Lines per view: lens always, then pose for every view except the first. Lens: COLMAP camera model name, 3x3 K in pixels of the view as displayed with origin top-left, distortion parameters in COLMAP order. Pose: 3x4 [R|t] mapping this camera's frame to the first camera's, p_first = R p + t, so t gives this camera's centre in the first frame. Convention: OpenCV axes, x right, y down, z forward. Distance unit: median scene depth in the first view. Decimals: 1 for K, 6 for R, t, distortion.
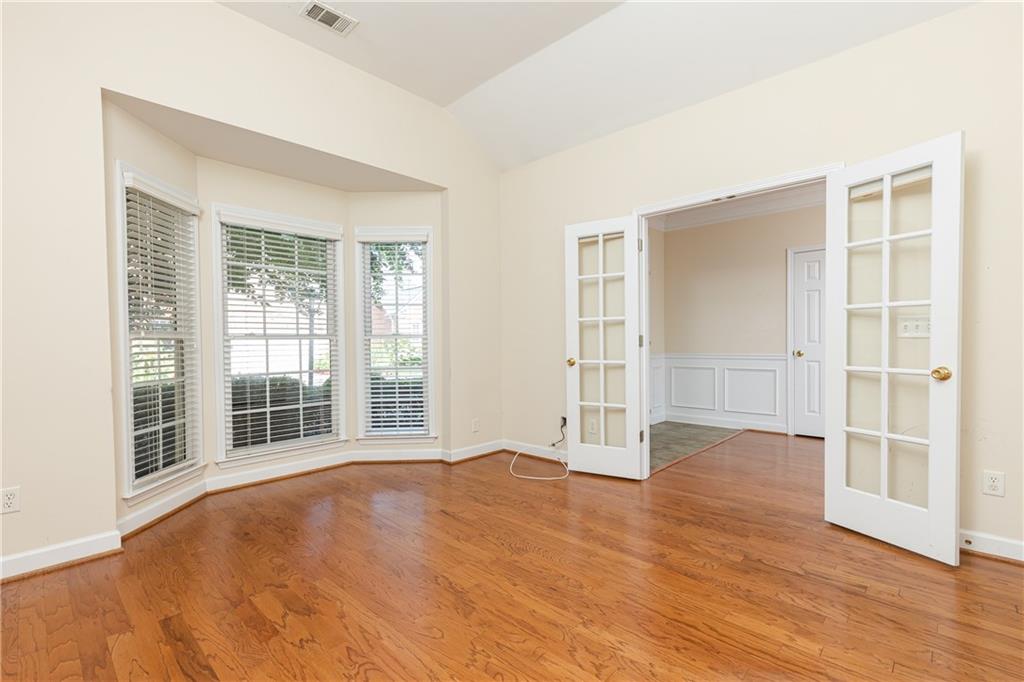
lens RADIAL K [[467.6, 0, 508.5], [0, 467.6, 344.9], [0, 0, 1]] dist [0.008048, -0.001454]
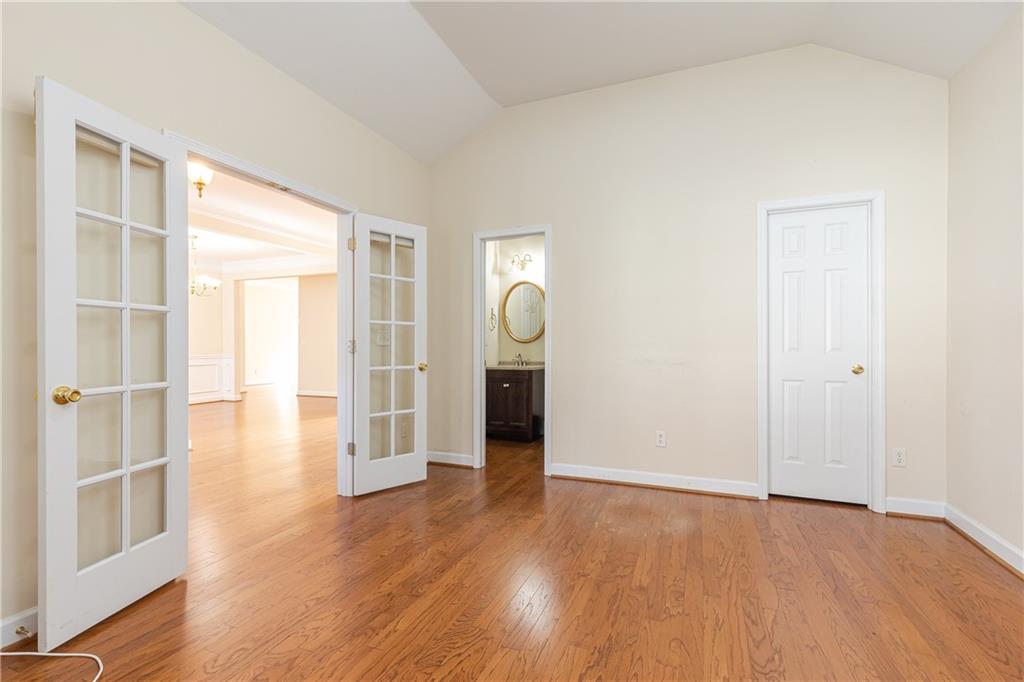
lens RADIAL K [[467.6, 0, 506.1], [0, 467.6, 345.6], [0, 0, 1]] dist [0.008048, -0.001454]
pose [[-0.367180, 0.009137, 0.930105, -0.782056], [0.012504, 0.999910, -0.004886, -0.007981], [-0.930066, 0.009836, -0.367261, 1.398106]]
